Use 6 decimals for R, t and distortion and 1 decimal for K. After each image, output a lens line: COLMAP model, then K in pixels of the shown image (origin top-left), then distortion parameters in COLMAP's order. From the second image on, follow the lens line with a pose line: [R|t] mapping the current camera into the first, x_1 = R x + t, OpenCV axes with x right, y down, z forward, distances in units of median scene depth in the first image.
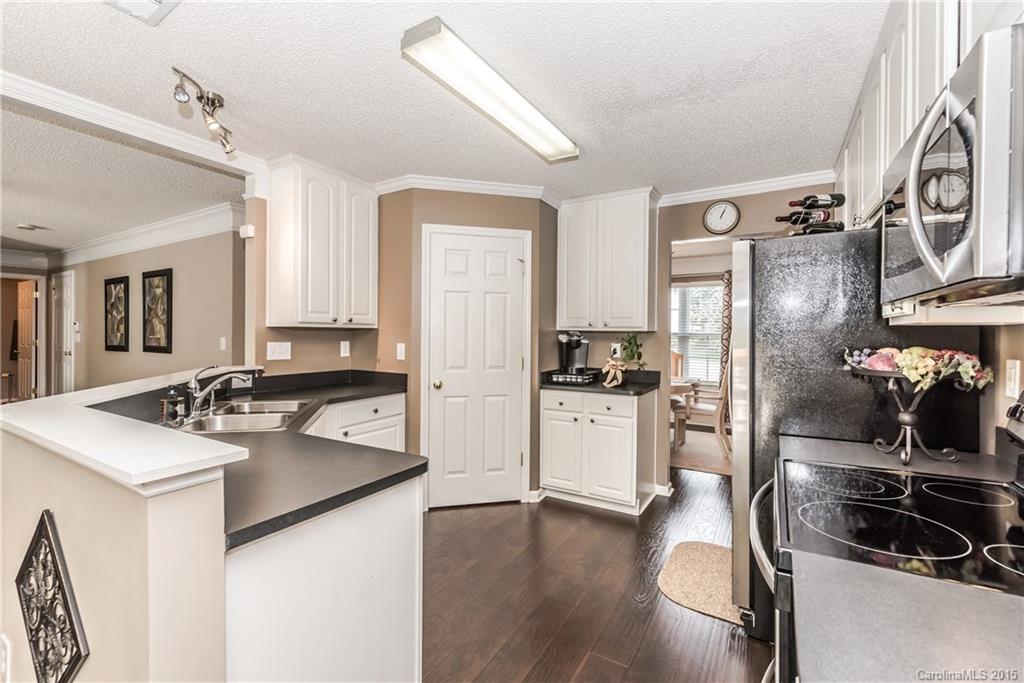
lens RADIAL K [[446.3, 0, 520.0], [0, 446.3, 339.3], [0, 0, 1]] dist [0.004289, -0.000027]
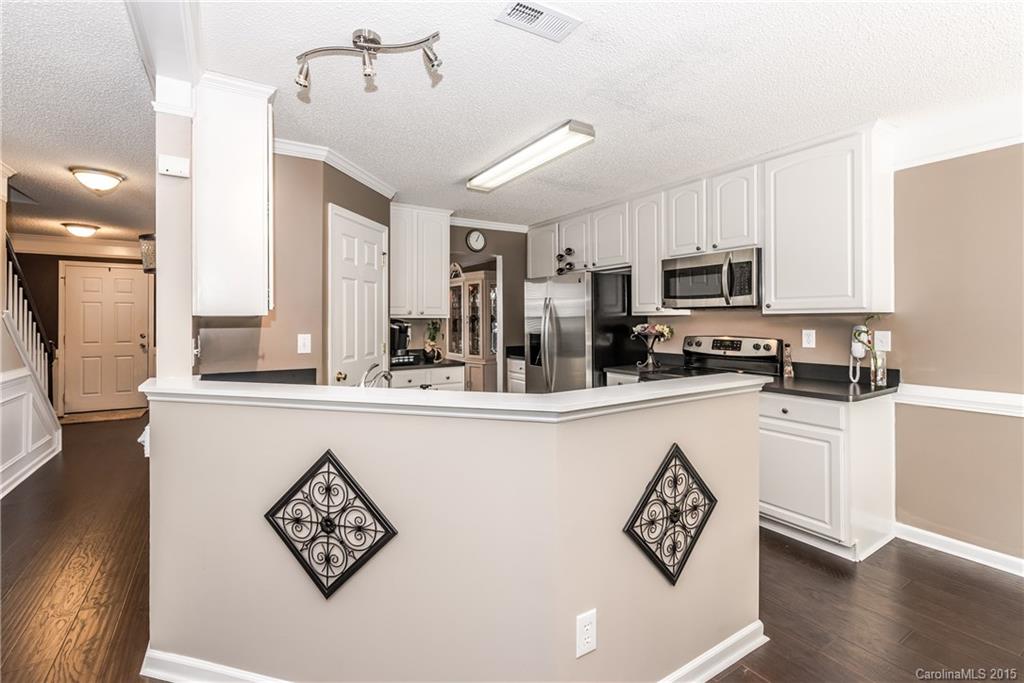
lens RADIAL K [[446.3, 0, 491.9], [0, 446.3, 322.0], [0, 0, 1]] dist [0.004289, -0.000027]
pose [[0.477782, -0.014207, 0.878364, -0.833478], [0.016122, 0.999843, 0.007402, -0.014955], [-0.878331, 0.010624, 0.477936, 0.255740]]
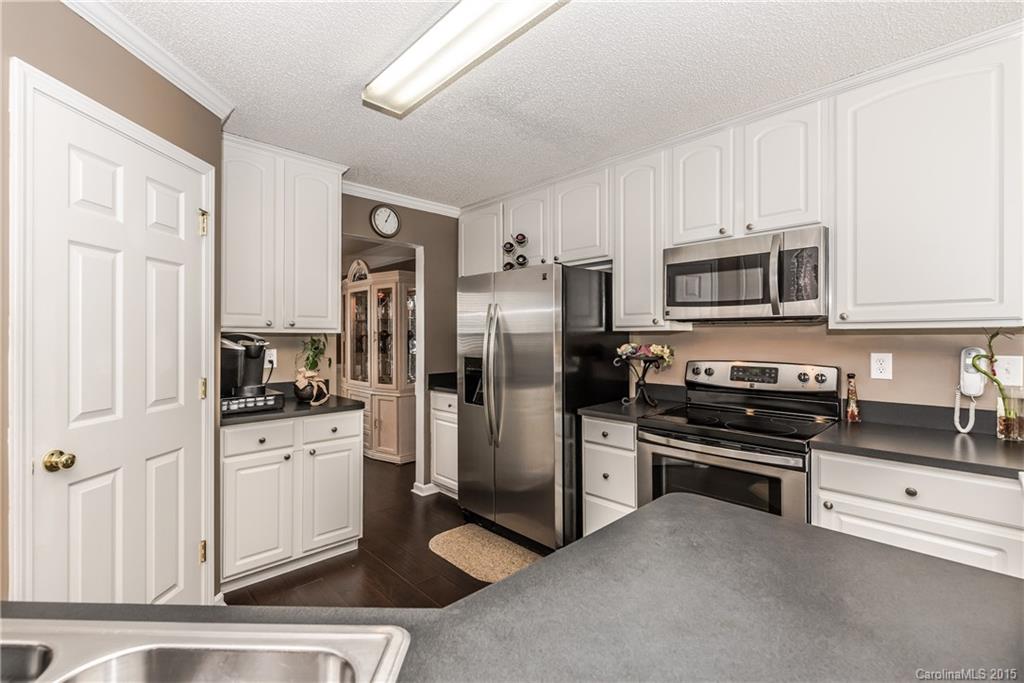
lens RADIAL K [[446.3, 0, 506.2], [0, 446.3, 341.2], [0, 0, 1]] dist [0.004289, -0.000027]
pose [[0.283681, -0.016319, 0.958780, -0.452422], [0.010724, 0.999847, 0.013845, -0.012165], [-0.958859, 0.006355, 0.283812, 0.457196]]
